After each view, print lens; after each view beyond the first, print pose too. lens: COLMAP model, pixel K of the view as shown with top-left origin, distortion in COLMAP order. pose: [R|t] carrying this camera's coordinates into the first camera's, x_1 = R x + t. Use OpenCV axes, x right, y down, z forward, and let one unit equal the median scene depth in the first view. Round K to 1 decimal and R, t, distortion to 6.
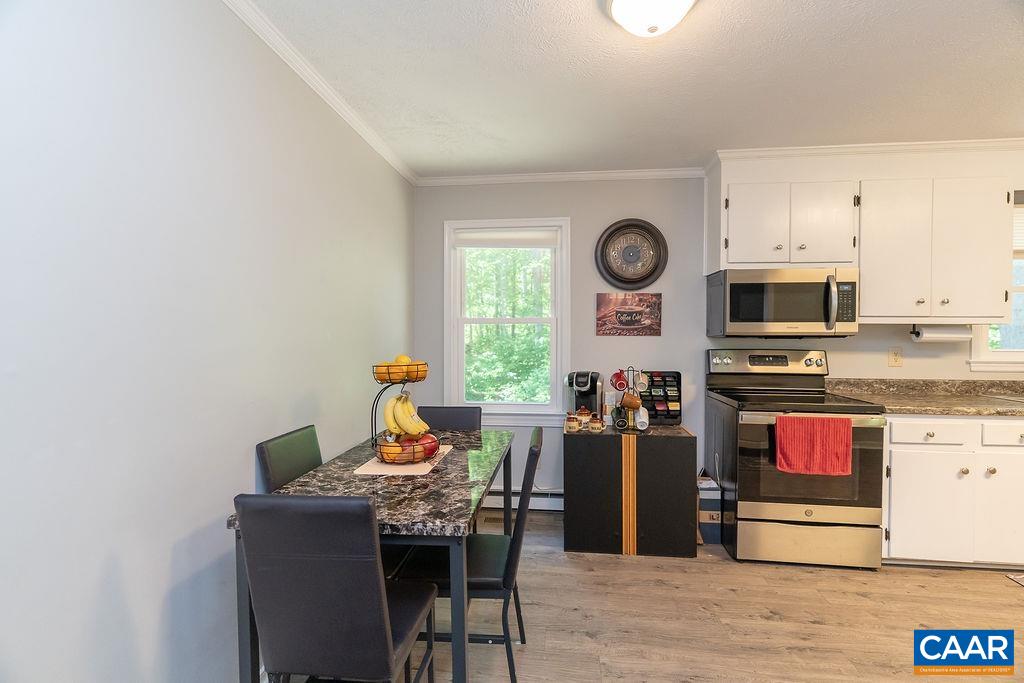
lens RADIAL K [[464.5, 0, 513.0], [0, 464.5, 337.3], [0, 0, 1]] dist [-0.002052, 0.000569]
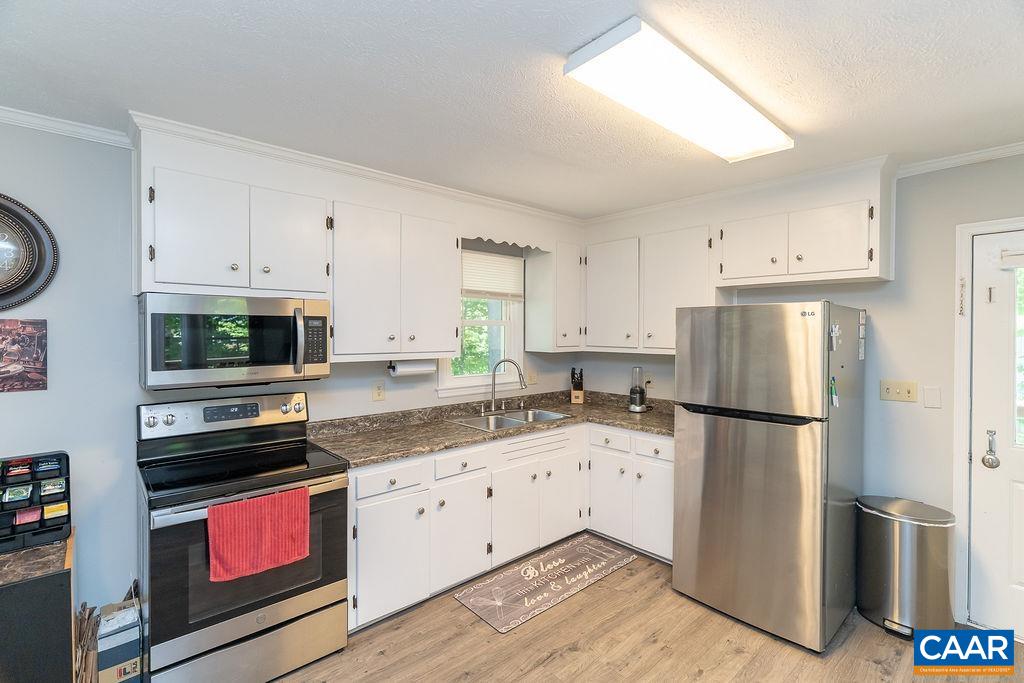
lens RADIAL K [[468.1, 0, 512.3], [0, 468.1, 337.6], [0, 0, 1]] dist [-0.002947, 0.000309]
pose [[0.662009, -0.013533, 0.749374, 0.283720], [0.007951, 0.999908, 0.011034, -0.078813], [-0.749454, -0.001346, 0.662055, 0.146250]]
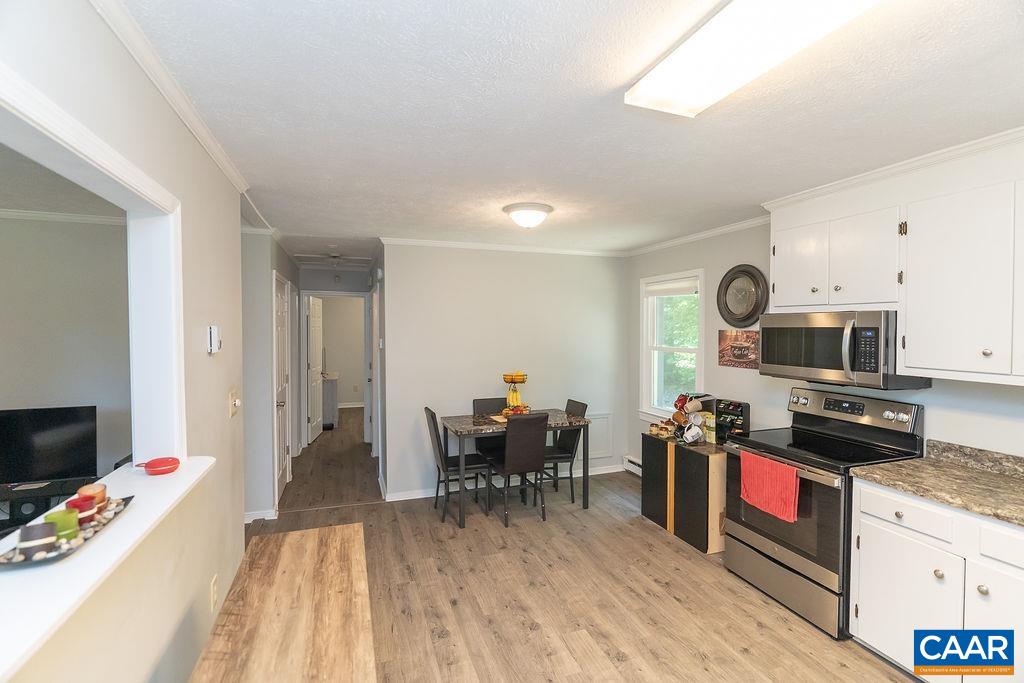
lens RADIAL K [[464.5, 0, 513.0], [0, 464.5, 337.3], [0, 0, 1]] dist [-0.002052, 0.000569]
pose [[0.445217, 0.017226, -0.895257, 1.098046], [-0.006703, 0.999851, 0.015905, -0.099512], [0.895397, -0.001080, 0.445267, -0.002211]]
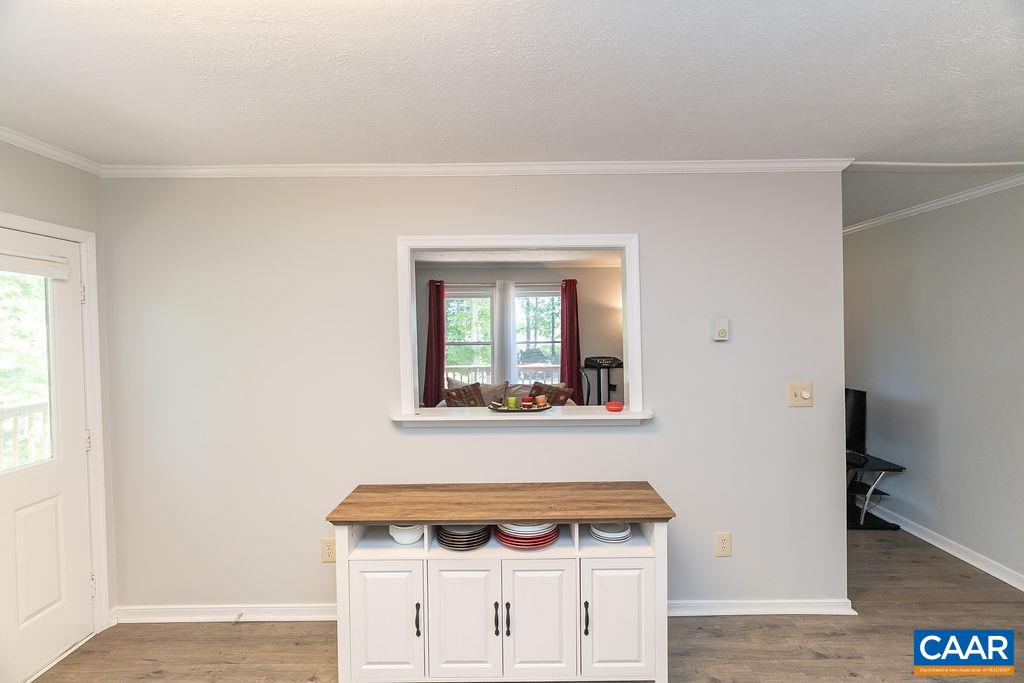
lens RADIAL K [[459.9, 0, 512.5], [0, 459.9, 338.1], [0, 0, 1]] dist [-0.004283, 0.000665]
pose [[-0.993059, 0.009172, -0.117260, 0.741906], [0.006432, 0.999698, 0.023725, -0.089630], [0.117442, 0.022806, -0.992818, 0.666427]]
